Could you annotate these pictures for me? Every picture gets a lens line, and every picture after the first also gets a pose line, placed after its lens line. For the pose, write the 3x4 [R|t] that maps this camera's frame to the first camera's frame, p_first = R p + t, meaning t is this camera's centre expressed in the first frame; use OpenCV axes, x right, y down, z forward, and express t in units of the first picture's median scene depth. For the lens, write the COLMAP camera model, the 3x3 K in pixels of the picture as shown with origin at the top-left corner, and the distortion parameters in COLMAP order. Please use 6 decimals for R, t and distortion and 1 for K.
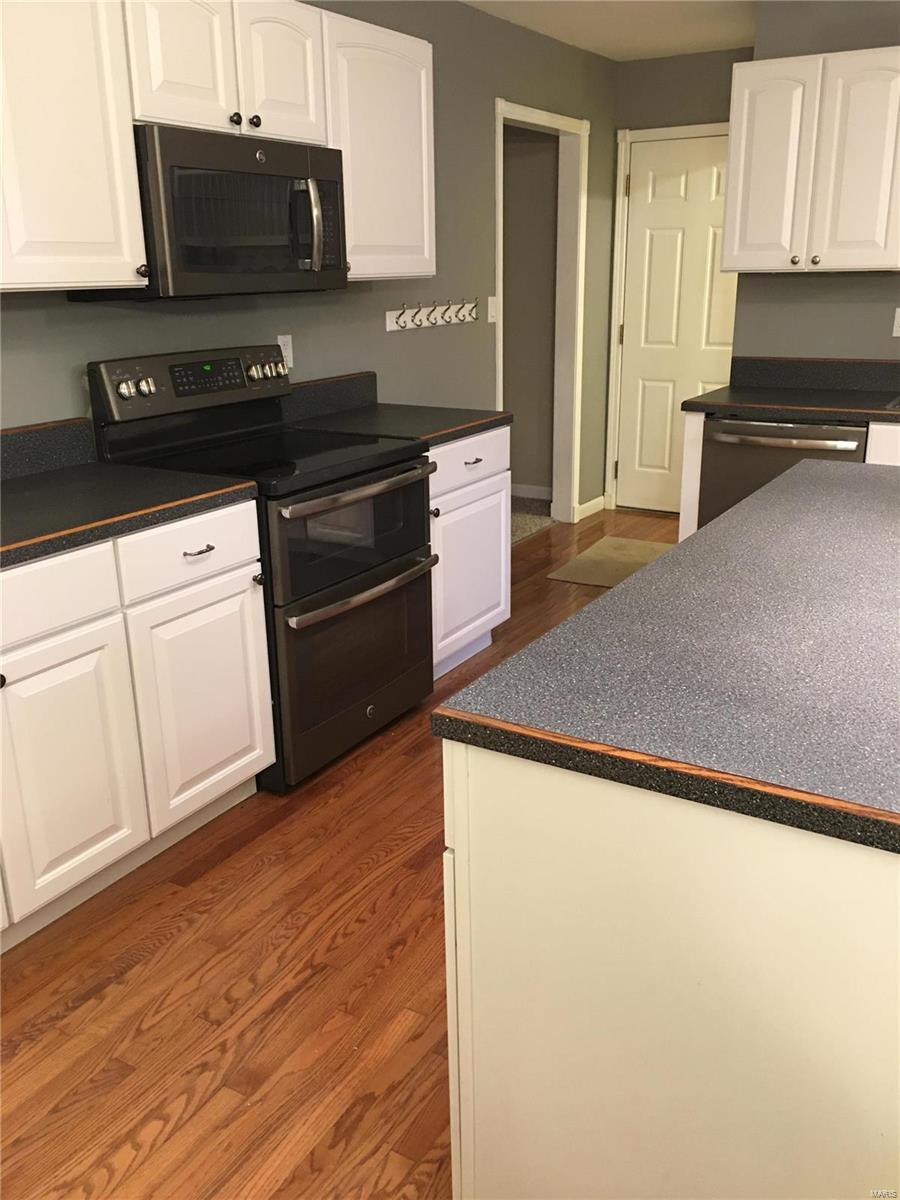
lens RADIAL K [[1028.4, 0, 450.0], [0, 1028.4, 600.0], [0, 0, 1]] dist [-0.003358, -0.009104]
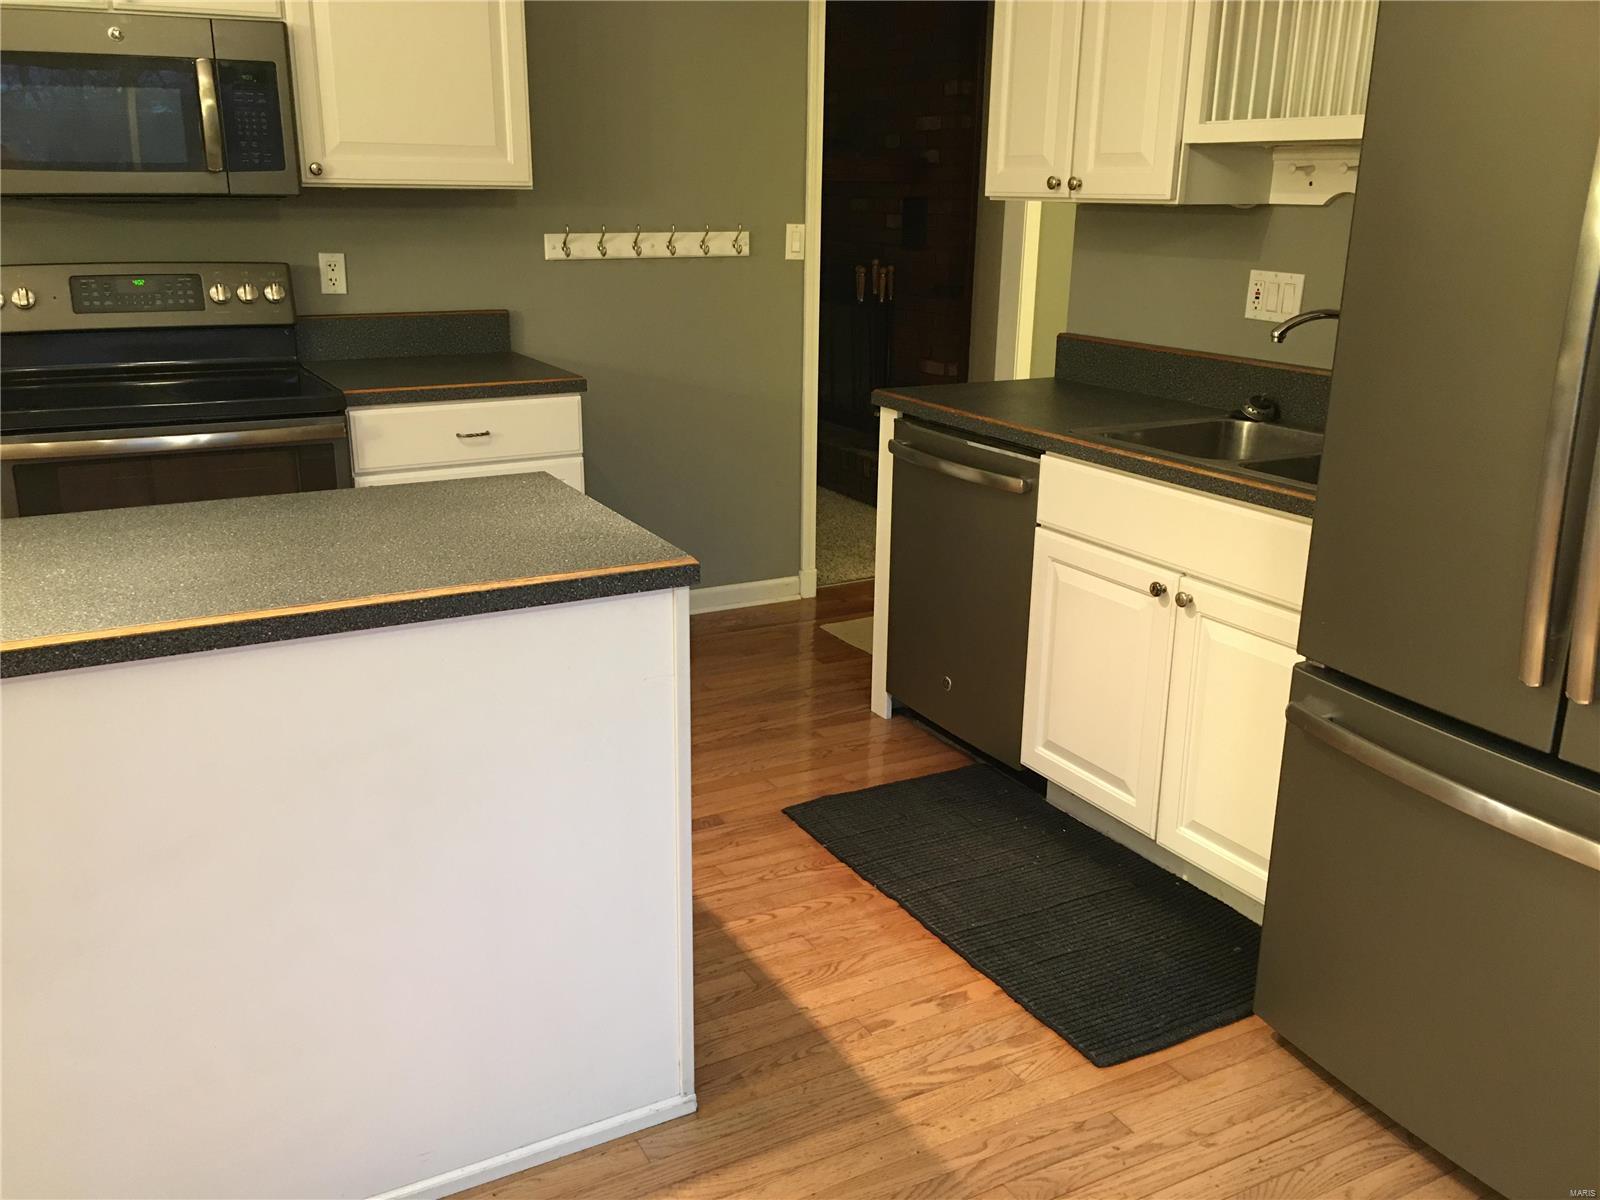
lens RADIAL K [[1371.2, 0, 800.0], [0, 1371.2, 600.0], [0, 0, 1]] dist [-0.003358, -0.009104]
pose [[0.871575, 0.170211, -0.459766, 0.656416], [-0.180746, 0.983297, 0.021390, -0.075273], [0.455728, 0.064458, 0.887782, 0.218460]]
